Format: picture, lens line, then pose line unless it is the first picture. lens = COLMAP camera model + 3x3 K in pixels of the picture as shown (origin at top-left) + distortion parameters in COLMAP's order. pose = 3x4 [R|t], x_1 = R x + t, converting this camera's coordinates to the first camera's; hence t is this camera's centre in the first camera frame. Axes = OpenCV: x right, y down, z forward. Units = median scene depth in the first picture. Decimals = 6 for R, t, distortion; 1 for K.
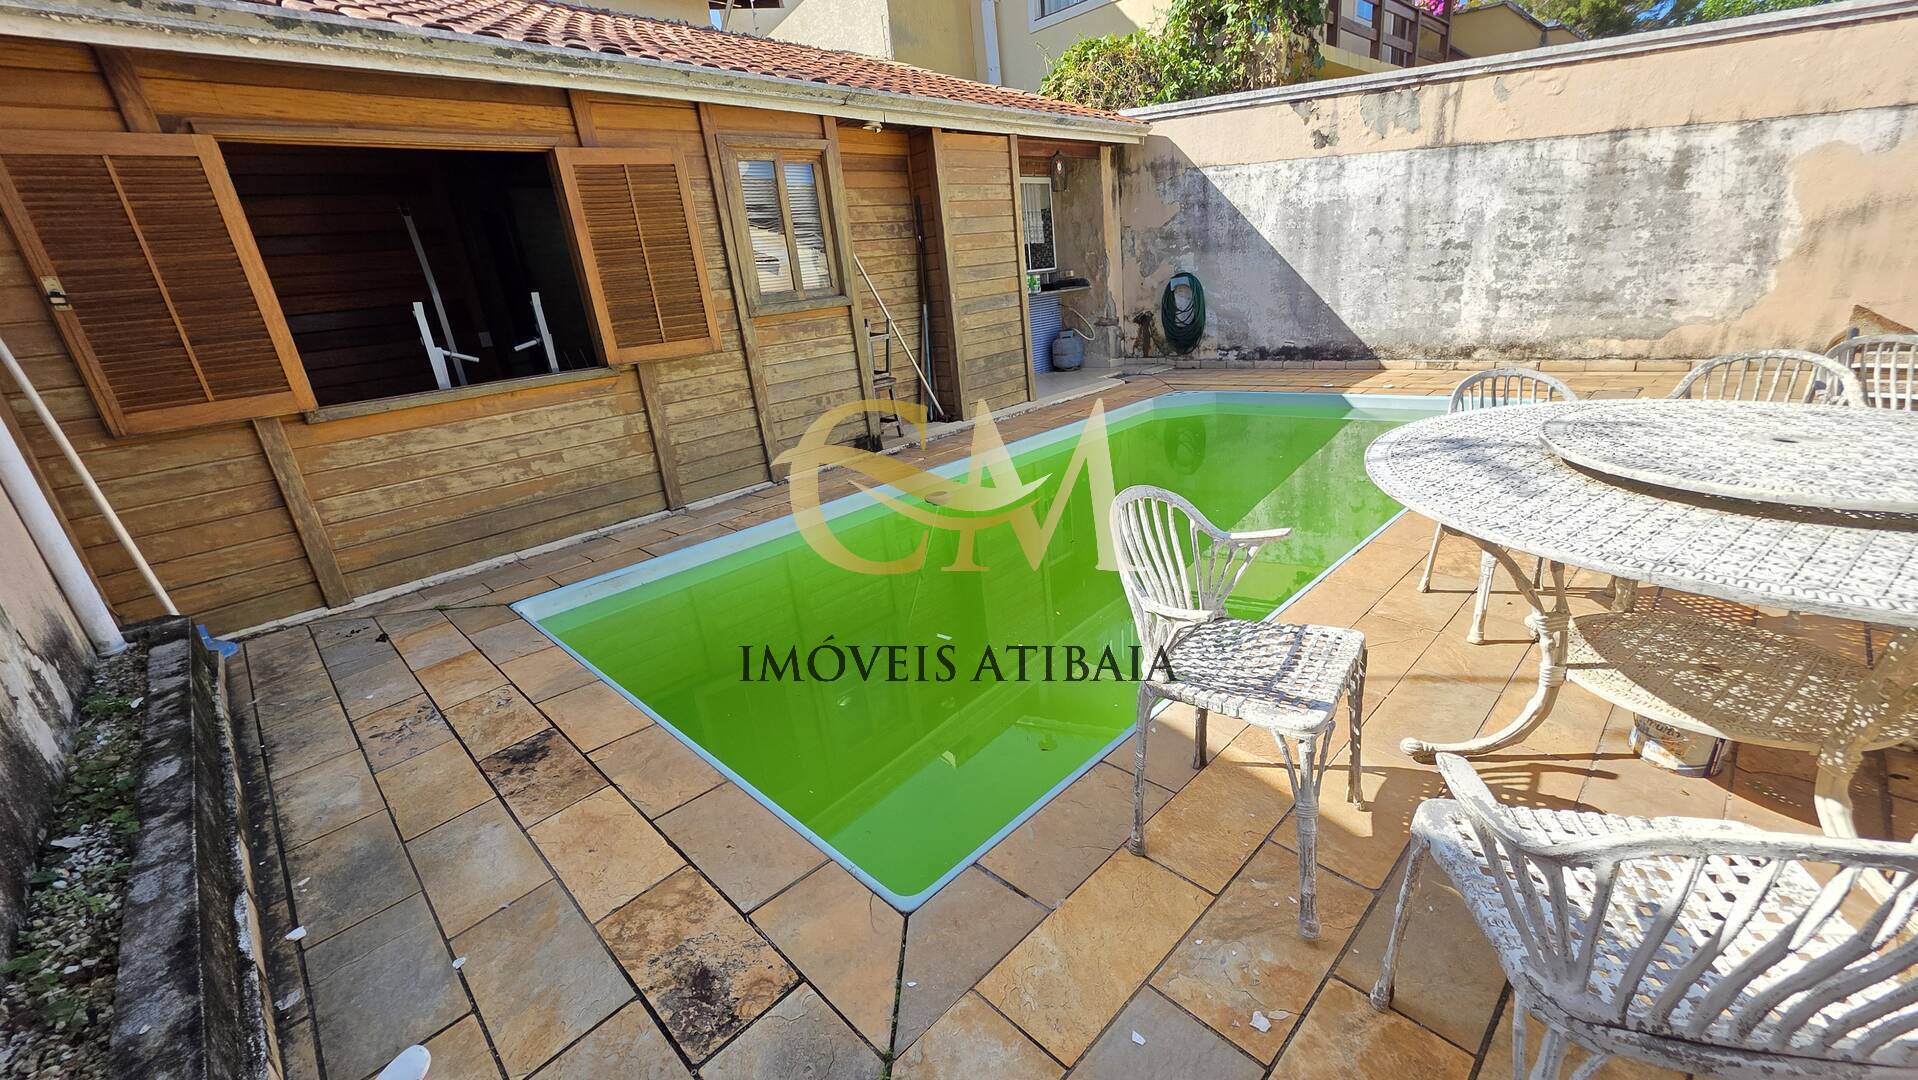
lens RADIAL K [[758.4, 0, 968.6], [0, 758.4, 544.1], [0, 0, 1]] dist [0.005157, 0.000629]
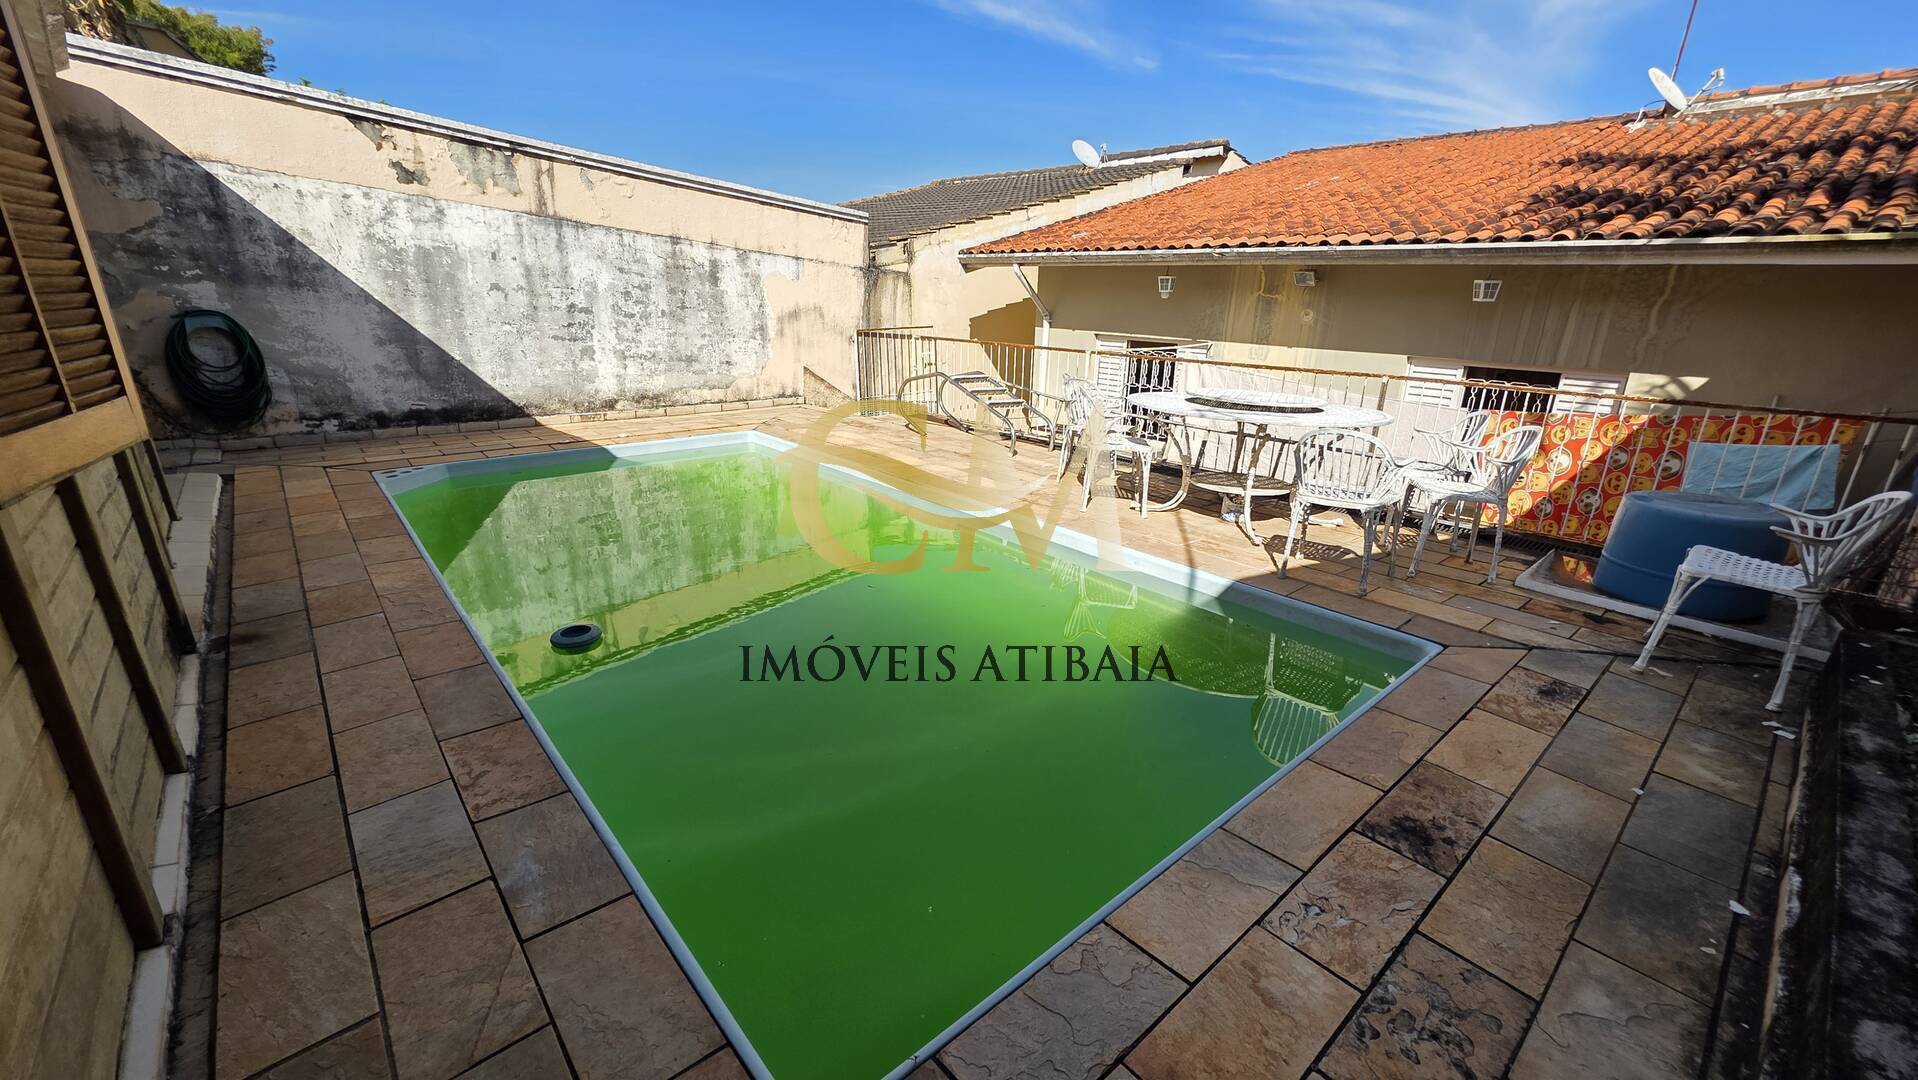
lens RADIAL K [[758.4, 0, 960.2], [0, 758.4, 545.6], [0, 0, 1]] dist [0.005157, 0.000629]
pose [[0.065515, -0.215331, 0.974341, -0.467323], [0.302994, 0.934629, 0.186181, -0.113063], [-0.950738, 0.283021, 0.126476, 0.438013]]
